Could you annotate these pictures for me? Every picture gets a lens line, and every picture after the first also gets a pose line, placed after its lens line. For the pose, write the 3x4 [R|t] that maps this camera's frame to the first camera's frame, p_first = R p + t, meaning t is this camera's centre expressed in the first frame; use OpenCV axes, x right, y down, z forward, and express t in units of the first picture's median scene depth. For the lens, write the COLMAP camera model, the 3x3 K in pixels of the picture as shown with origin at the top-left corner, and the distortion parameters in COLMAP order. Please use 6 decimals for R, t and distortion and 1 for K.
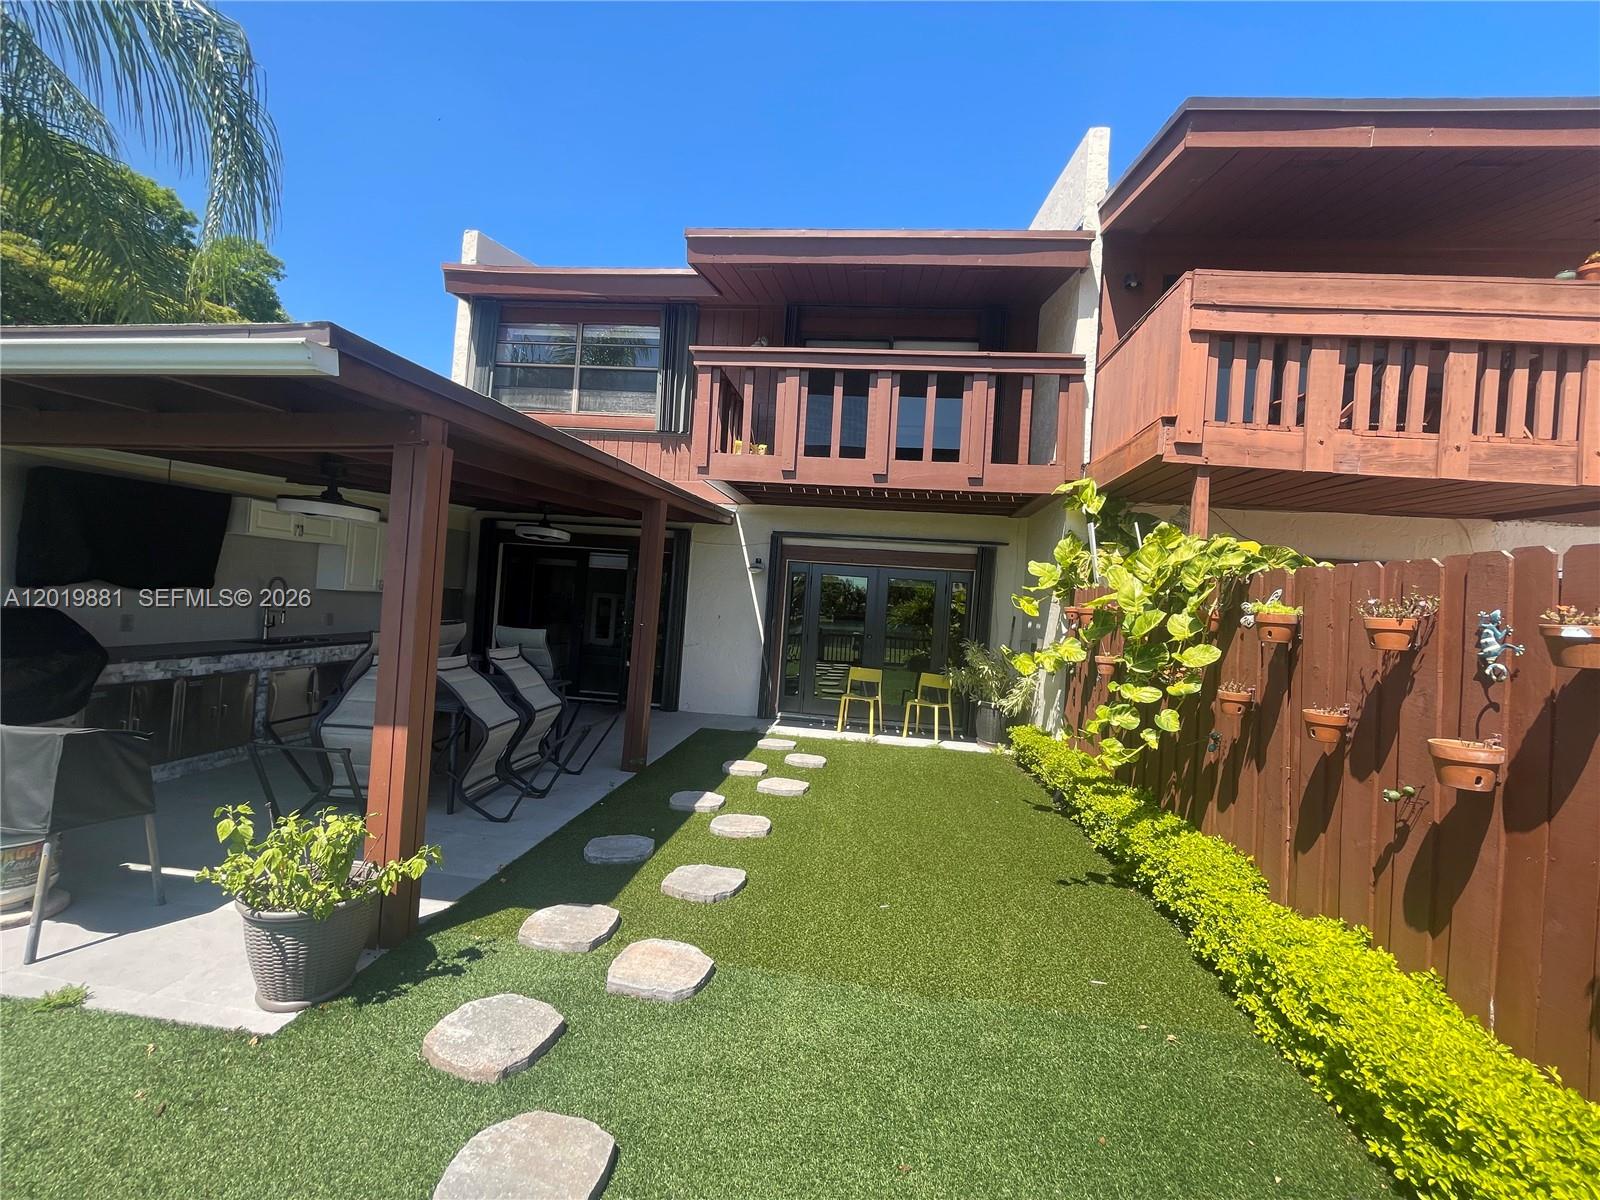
lens RADIAL K [[647.5, 0, 799.4], [0, 647.5, 594.4], [0, 0, 1]] dist [-0.000616, 0.000112]
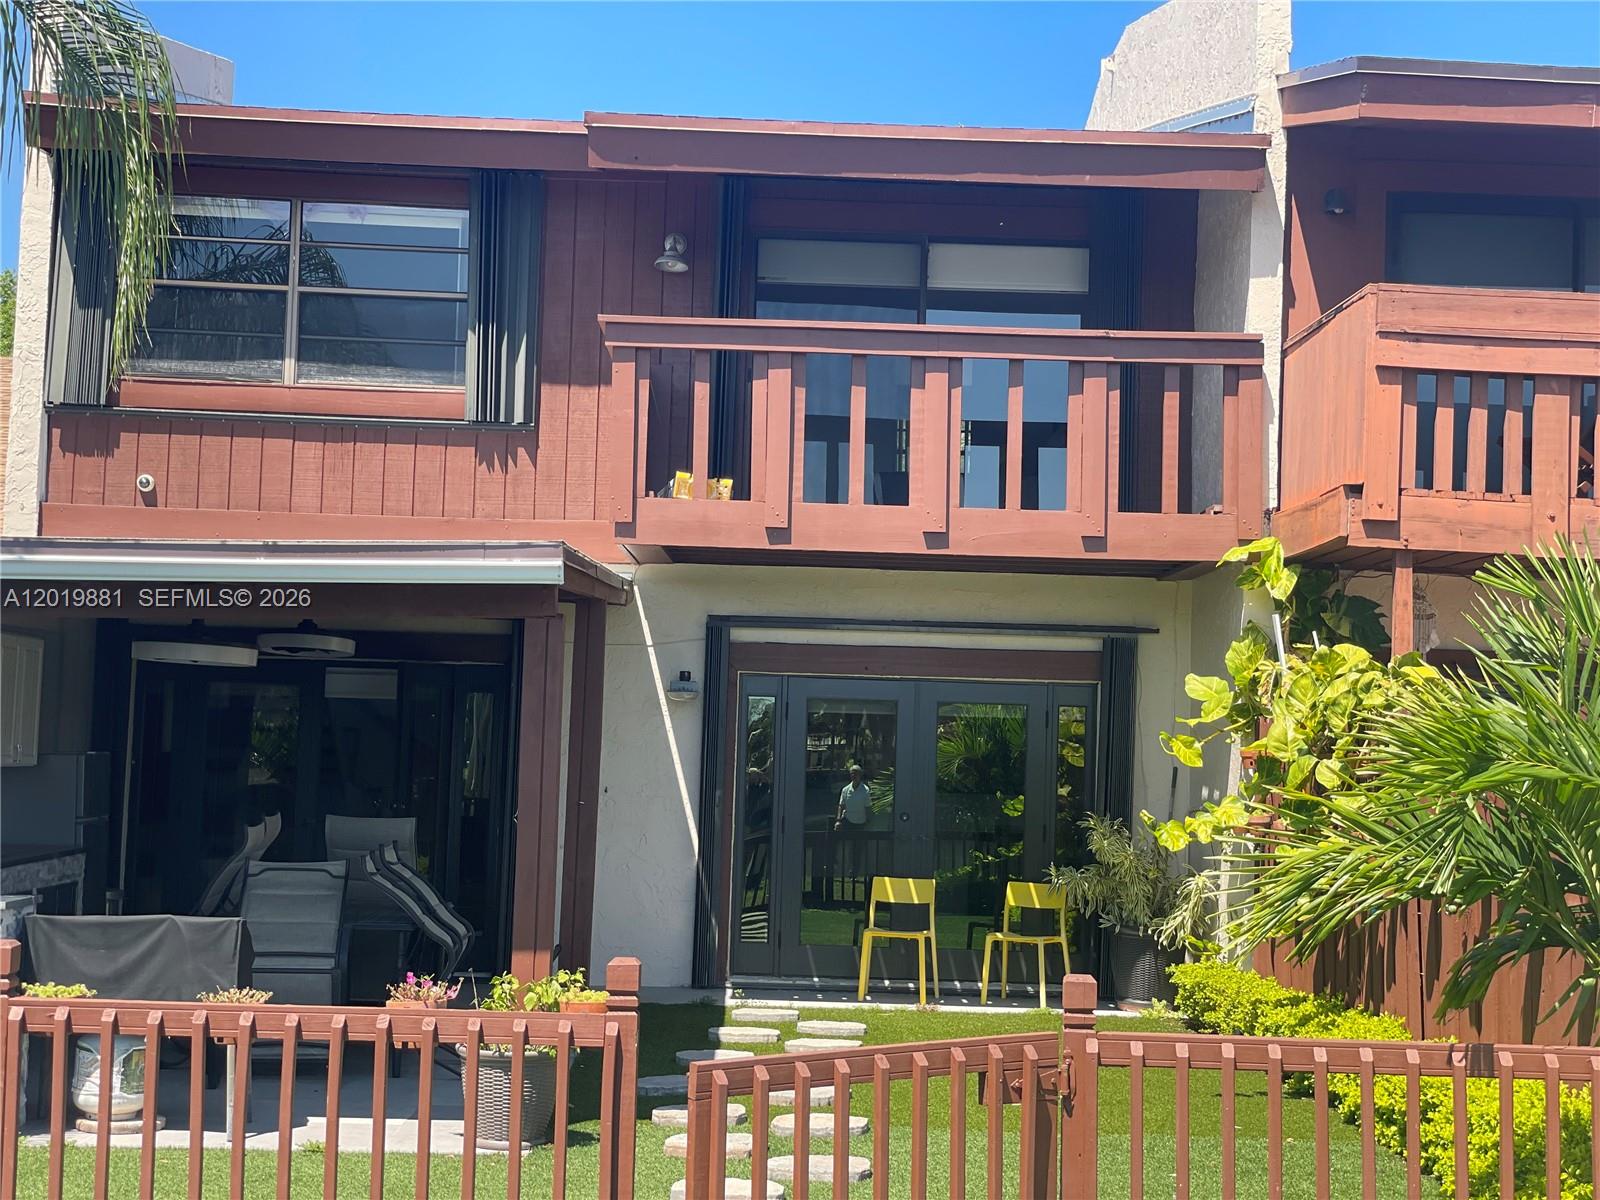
lens RADIAL K [[2383.5, 0, 792.2], [0, 2383.5, 592.3], [0, 0, 1]] dist [0.121606, 0.000000]
pose [[0.990191, -0.026912, 0.137101, -0.314875], [0.033465, 0.998394, -0.045721, -0.039013], [-0.135651, 0.049860, 0.989501, -1.167783]]
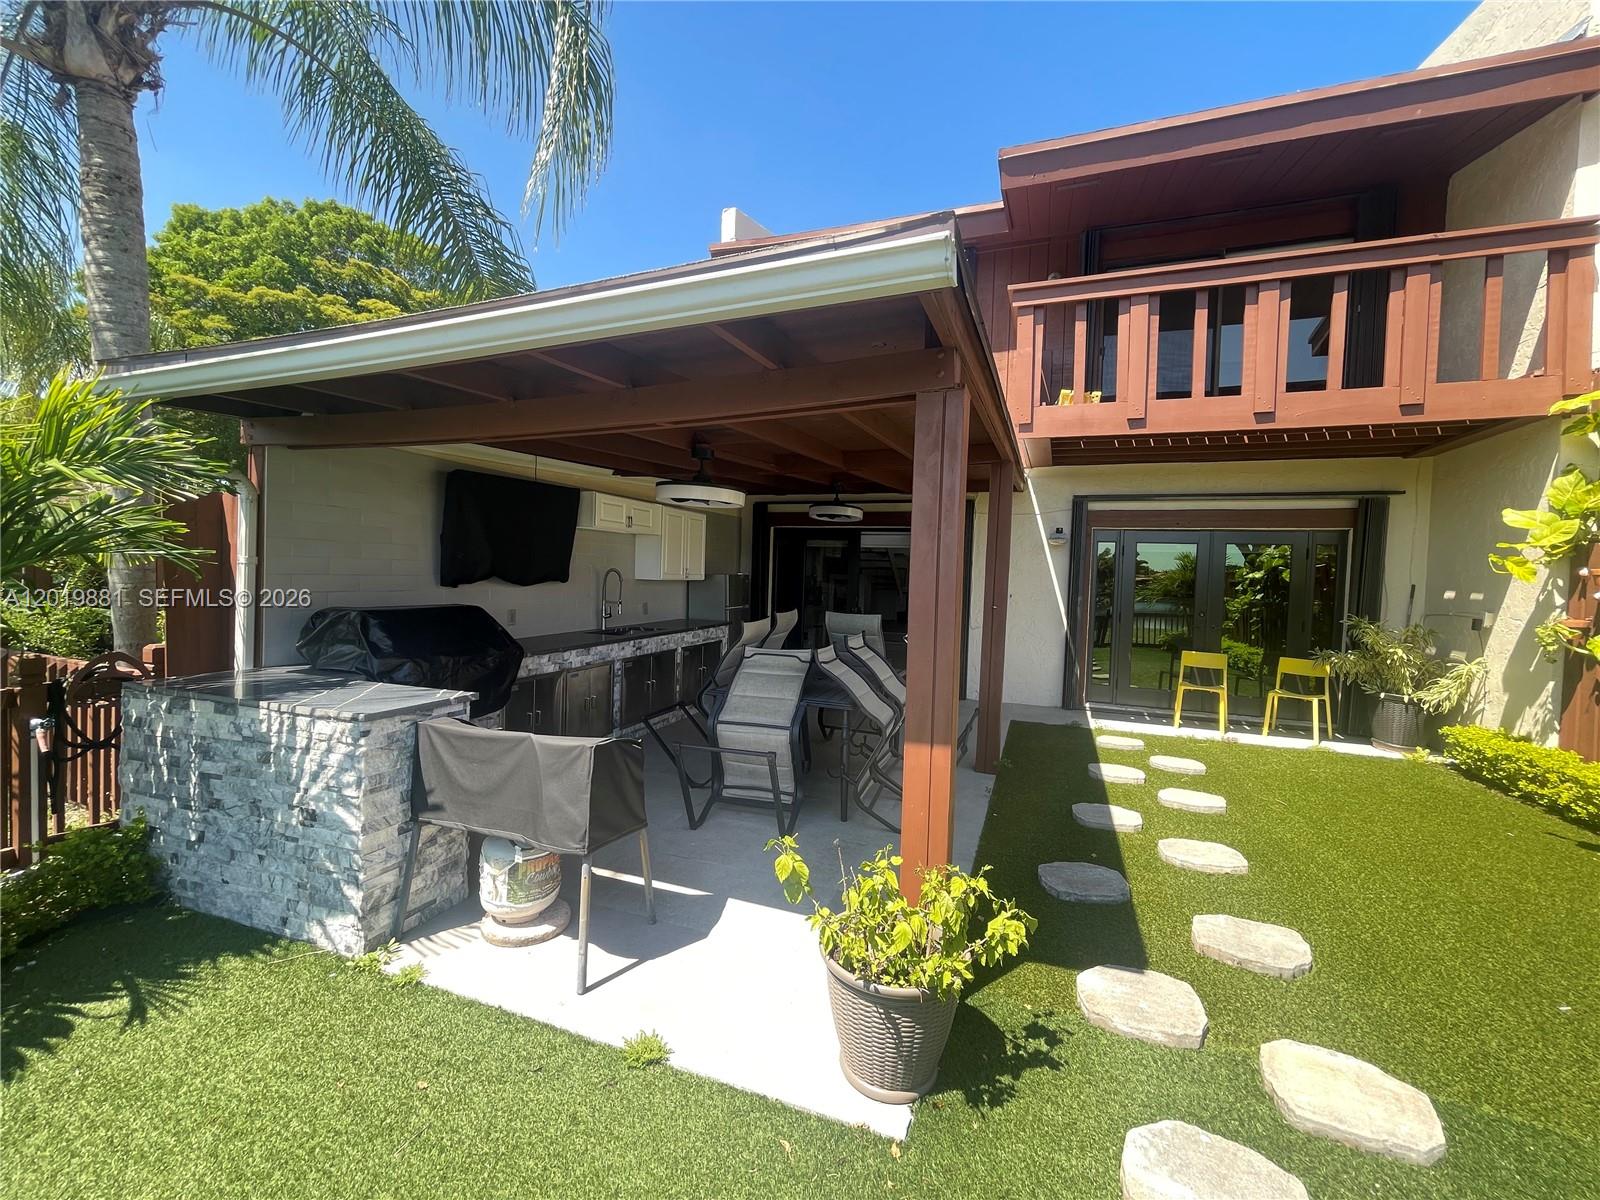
lens RADIAL K [[647.5, 0, 802.4], [0, 647.5, 594.2], [0, 0, 1]] dist [-0.000616, 0.000112]
pose [[0.968604, -0.028391, -0.246981, -0.249780], [0.036564, 0.998923, 0.028568, -0.004829], [0.245904, -0.036702, 0.968599, 0.079500]]
